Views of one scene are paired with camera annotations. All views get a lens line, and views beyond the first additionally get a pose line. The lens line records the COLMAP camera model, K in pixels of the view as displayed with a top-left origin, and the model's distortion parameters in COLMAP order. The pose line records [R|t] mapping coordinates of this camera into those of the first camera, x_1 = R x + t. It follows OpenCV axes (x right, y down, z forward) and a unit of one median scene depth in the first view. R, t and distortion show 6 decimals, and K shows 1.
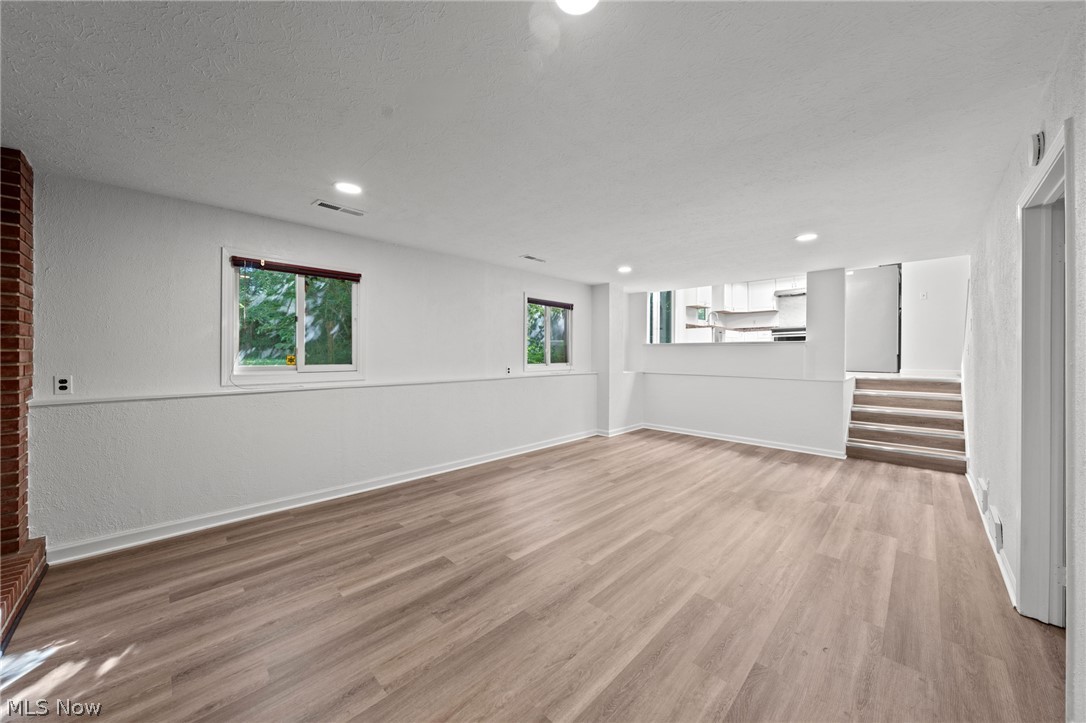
lens RADIAL K [[381.8, 0, 543.1], [0, 381.8, 358.6], [0, 0, 1]] dist [0.001051, 0.000316]
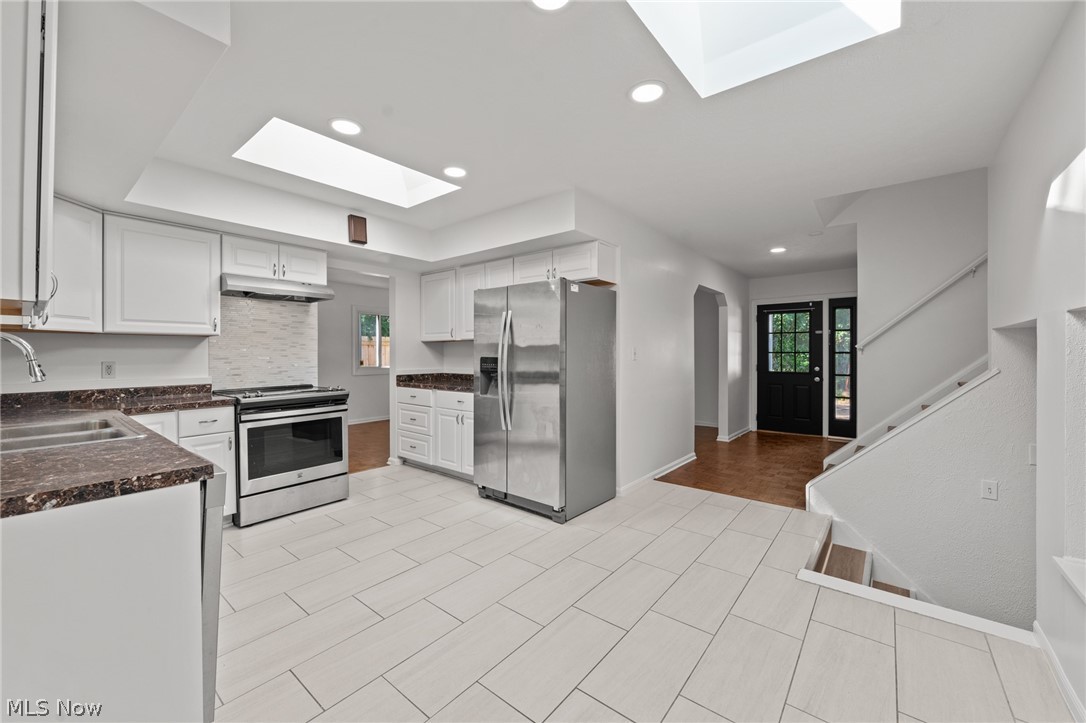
lens RADIAL K [[423.8, 0, 539.9], [0, 423.8, 355.4], [0, 0, 1]] dist [0.000592, 0.000077]
pose [[-0.093151, -0.006527, 0.995631, 0.817848], [0.013932, 0.999872, 0.007858, -0.371168], [-0.995554, 0.014604, -0.093048, 2.599169]]
